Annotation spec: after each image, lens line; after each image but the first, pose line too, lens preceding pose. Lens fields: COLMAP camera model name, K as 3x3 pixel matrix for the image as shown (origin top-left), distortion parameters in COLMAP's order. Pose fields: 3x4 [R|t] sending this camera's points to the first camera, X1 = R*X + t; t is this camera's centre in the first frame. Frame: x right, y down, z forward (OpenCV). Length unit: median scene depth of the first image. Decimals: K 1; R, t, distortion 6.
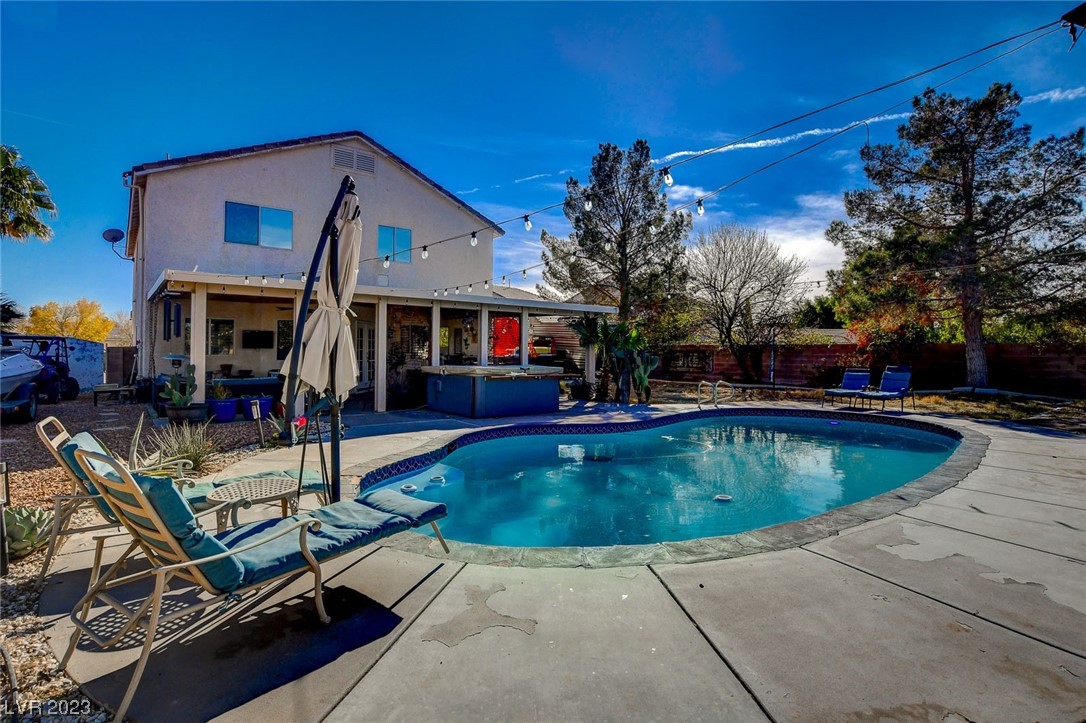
lens RADIAL K [[526.2, 0, 543.5], [0, 526.2, 339.5], [0, 0, 1]] dist [-0.024955, -0.000023]
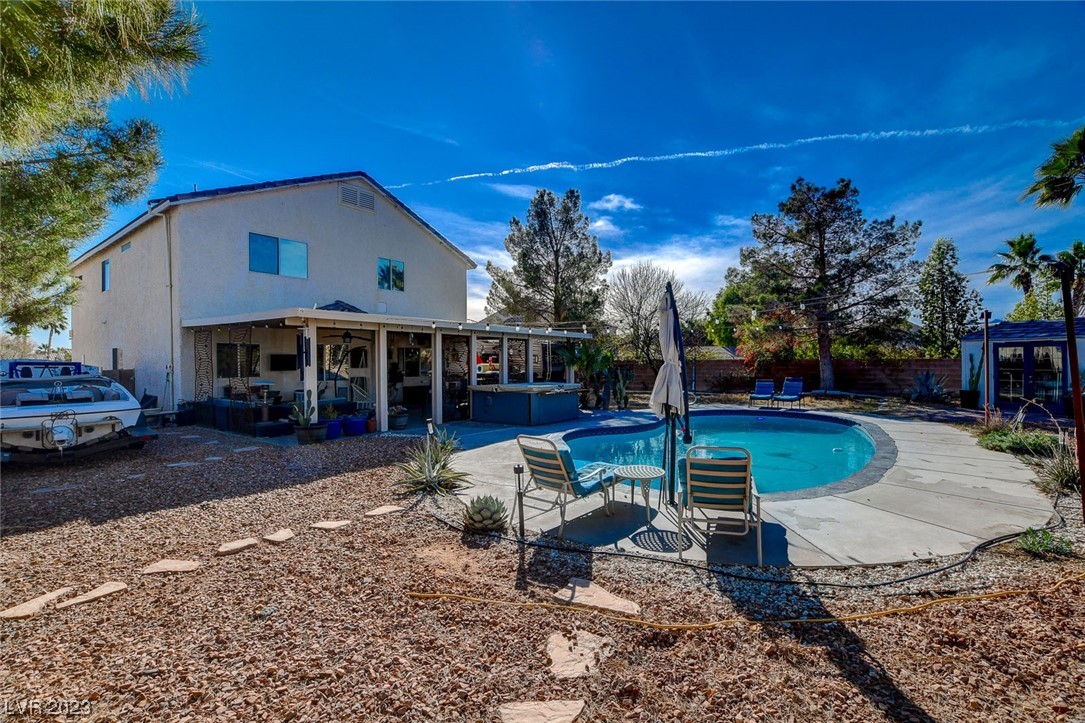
lens RADIAL K [[480.4, 0, 542.5], [0, 480.4, 361.5], [0, 0, 1]] dist [-0.024339, 0.001477]
pose [[0.967999, -0.010023, 0.250752, -0.262344], [0.004333, 0.999721, 0.023236, -0.021881], [-0.250915, -0.021405, 0.967772, -0.084667]]
